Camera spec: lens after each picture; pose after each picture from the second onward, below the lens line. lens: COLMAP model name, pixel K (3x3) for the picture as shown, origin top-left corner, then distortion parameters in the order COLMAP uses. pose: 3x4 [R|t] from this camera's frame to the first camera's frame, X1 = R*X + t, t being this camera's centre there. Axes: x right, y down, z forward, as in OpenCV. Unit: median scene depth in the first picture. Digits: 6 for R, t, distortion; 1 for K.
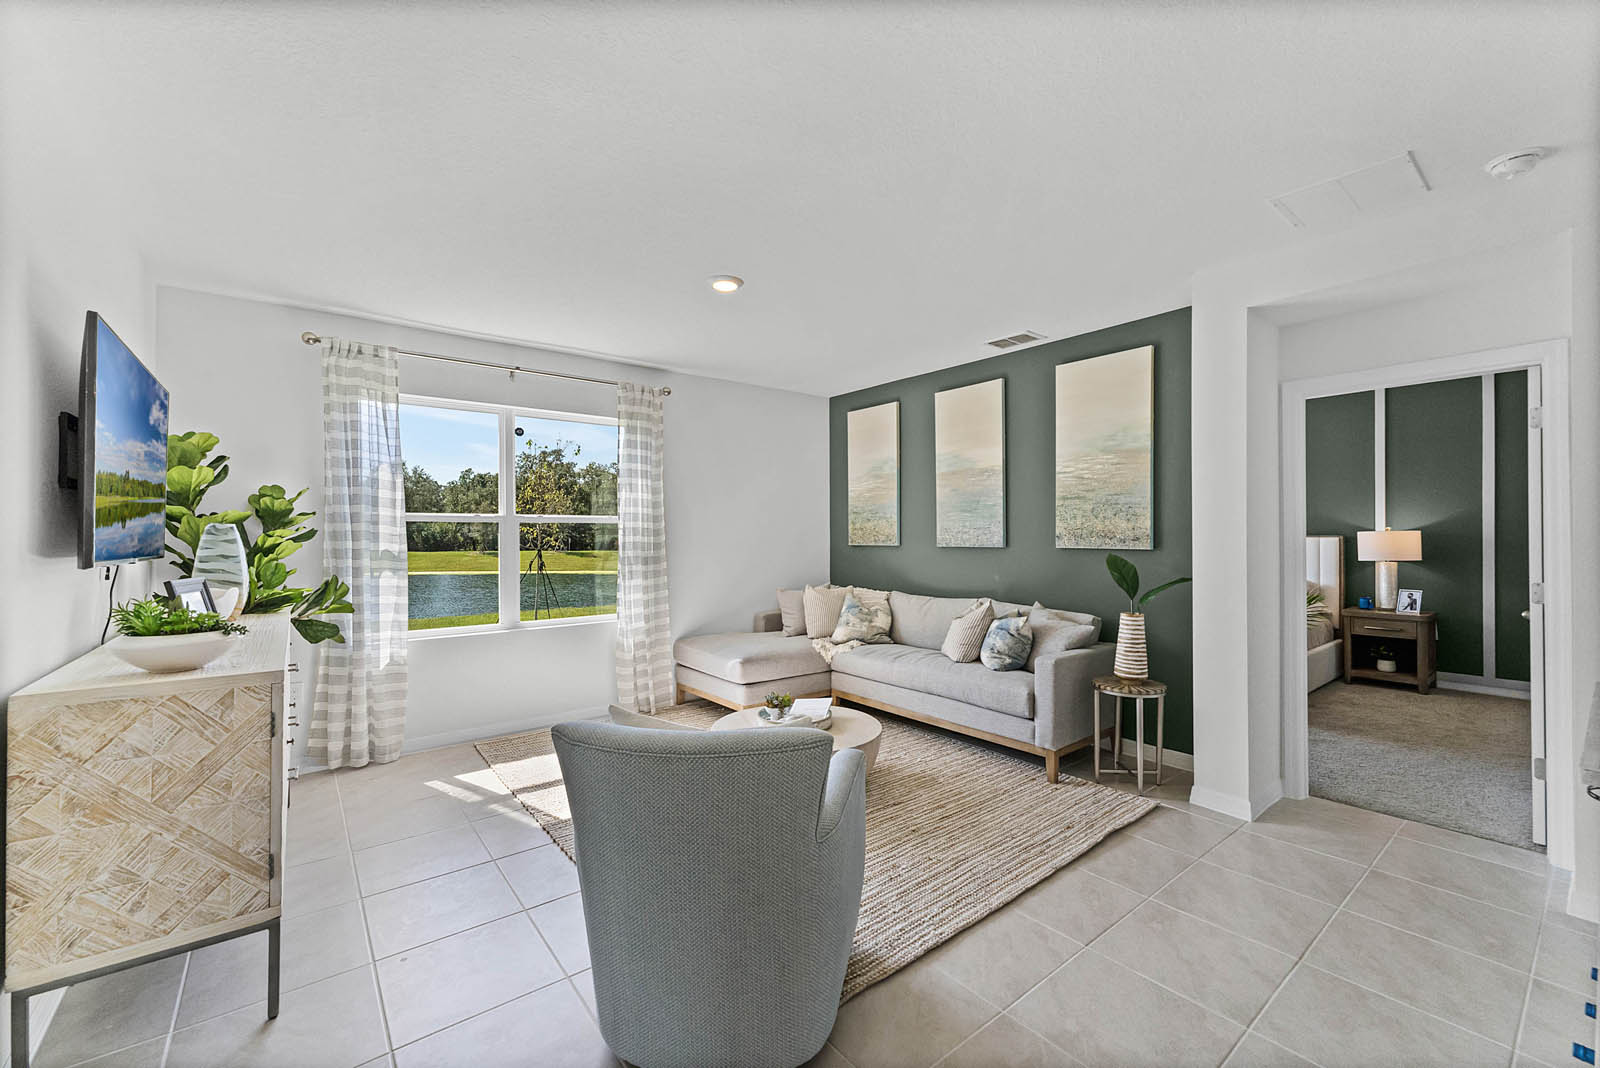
lens RADIAL K [[647.2, 0, 804.4], [0, 647.2, 534.1], [0, 0, 1]] dist [-0.000788, 0.000157]
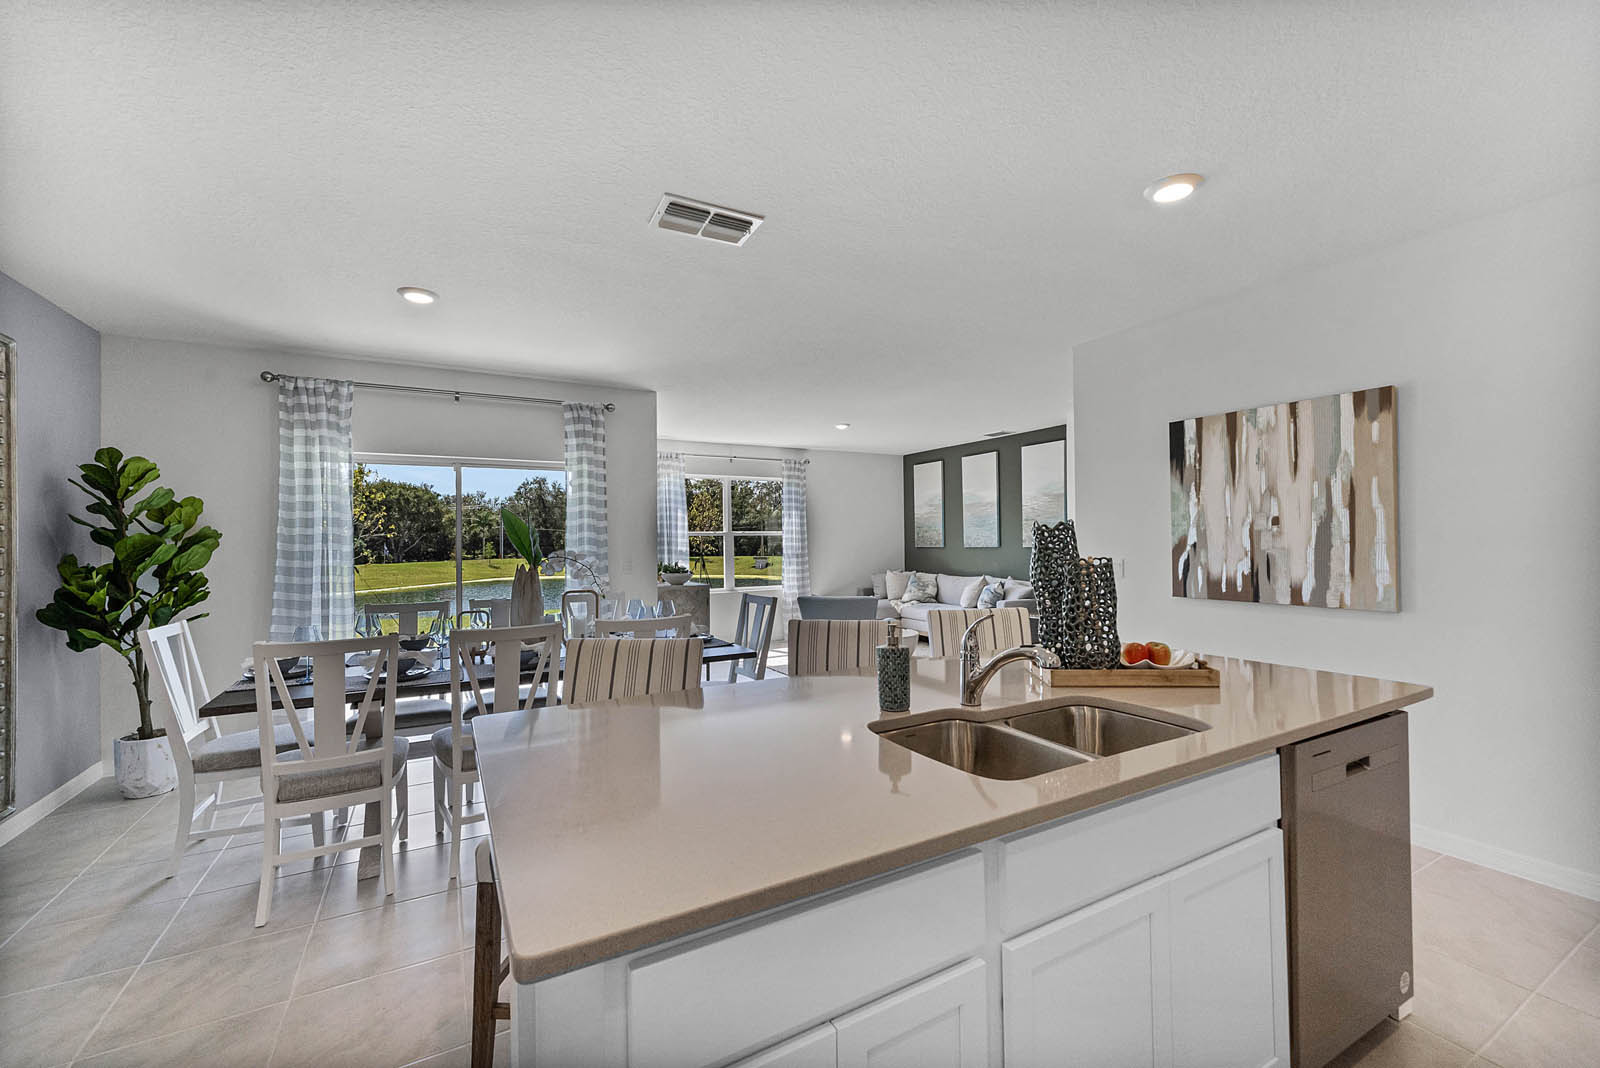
lens RADIAL K [[647.2, 0, 804.0], [0, 647.2, 534.6], [0, 0, 1]] dist [-0.000788, 0.000157]
pose [[0.986274, -0.009738, -0.164832, 0.070896], [0.008468, 0.999929, -0.008410, -0.003187], [0.164902, 0.006899, 0.986286, -0.763912]]
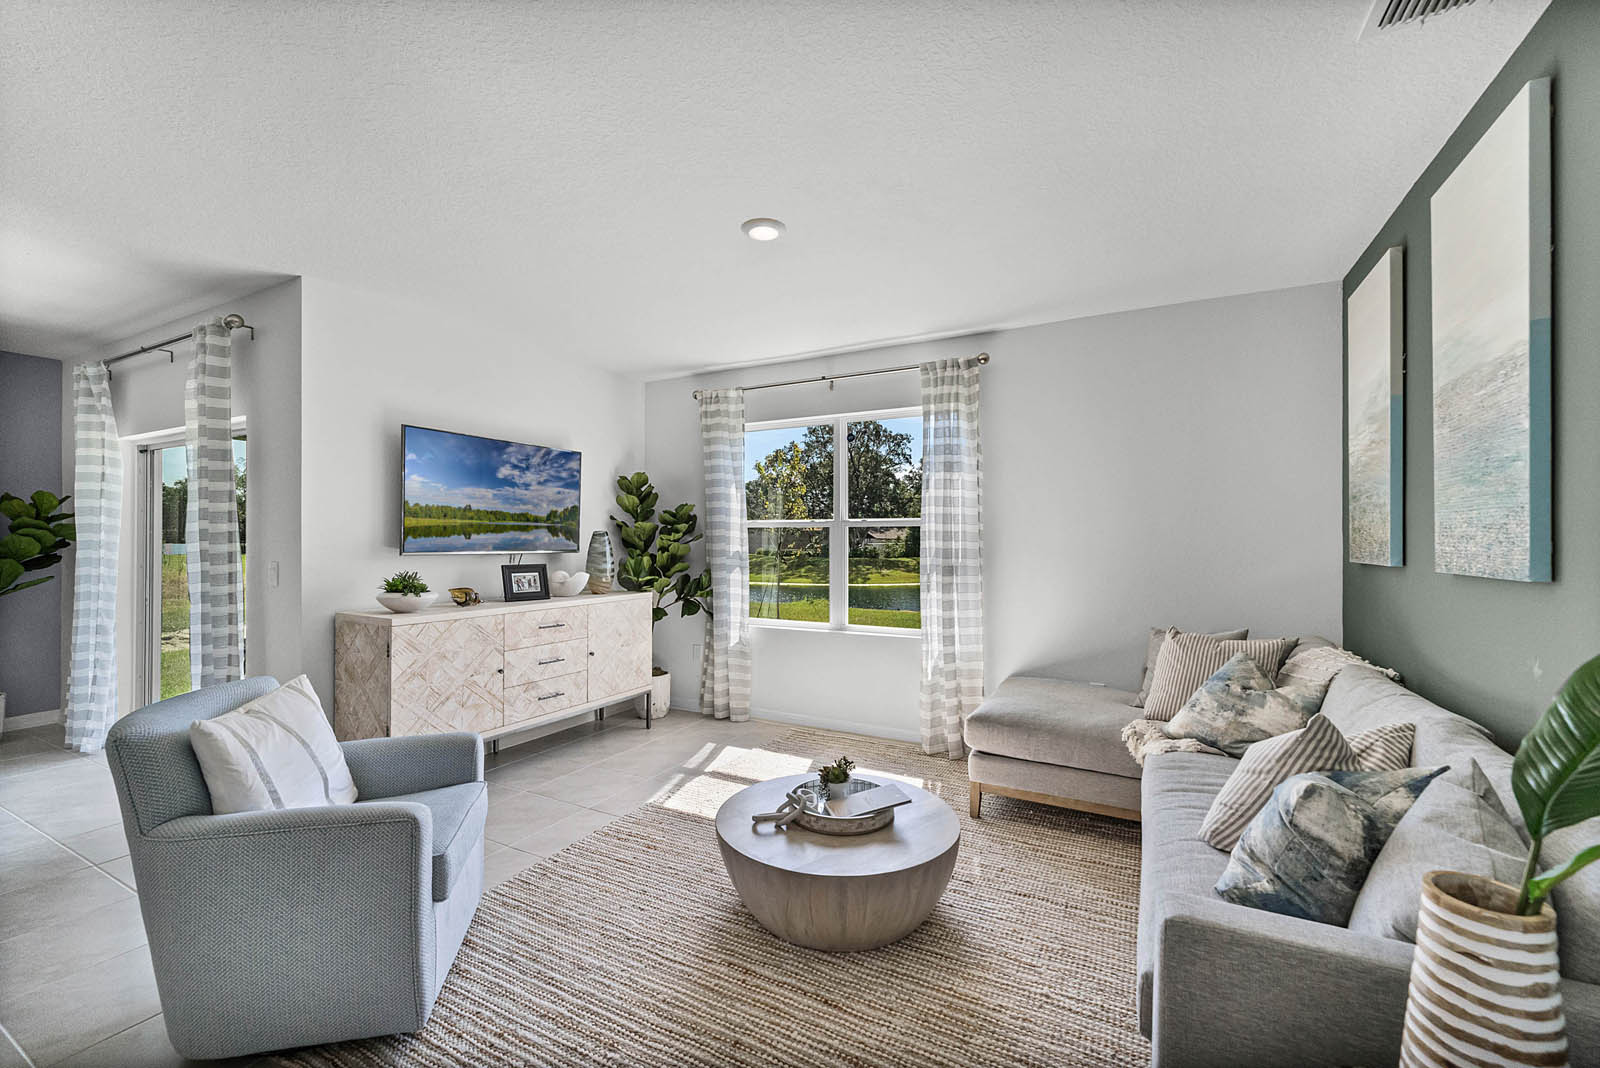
lens RADIAL K [[647.2, 0, 799.2], [0, 647.2, 538.8], [0, 0, 1]] dist [-0.000788, 0.000157]
pose [[0.395673, 0.002475, -0.918388, 0.424309], [-0.001564, 0.999997, 0.002021, -0.001251], [0.918390, 0.000637, 0.395676, 0.479195]]
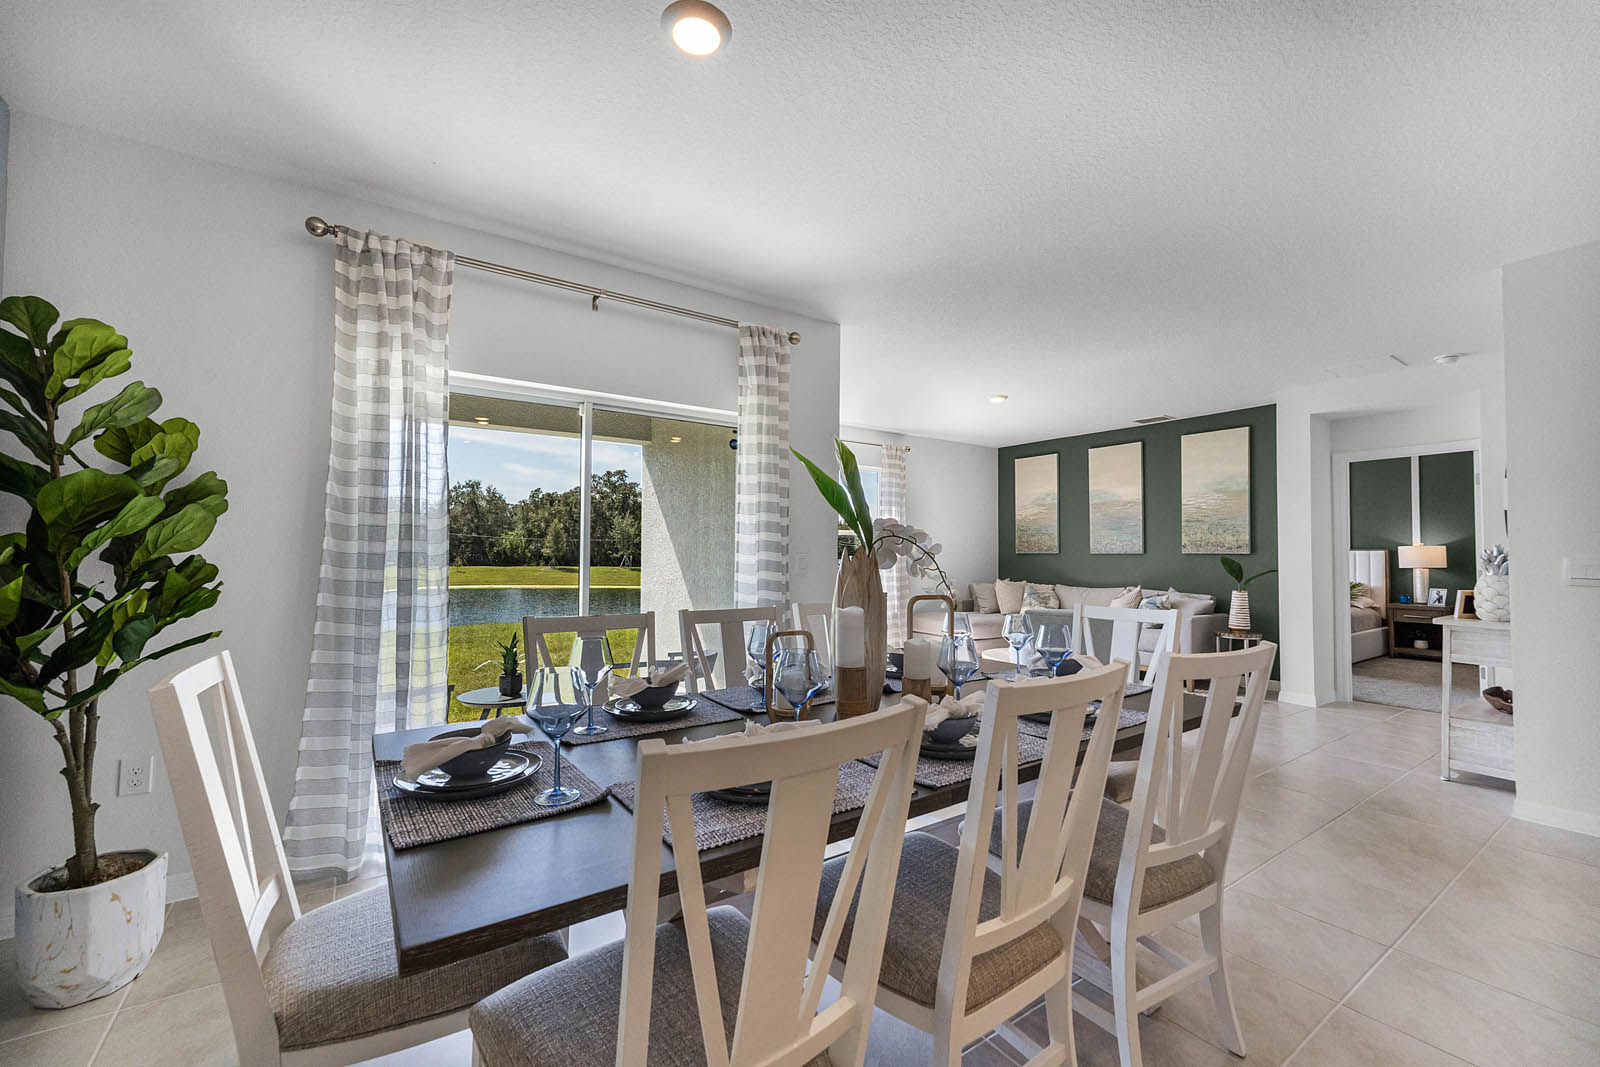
lens RADIAL K [[647.2, 0, 804.3], [0, 647.2, 536.1], [0, 0, 1]] dist [-0.000788, 0.000157]
pose [[0.997632, 0.006684, -0.068455, -0.345116], [-0.008492, 0.999622, -0.026152, 0.024186], [0.068255, 0.026672, 0.997311, -0.512761]]
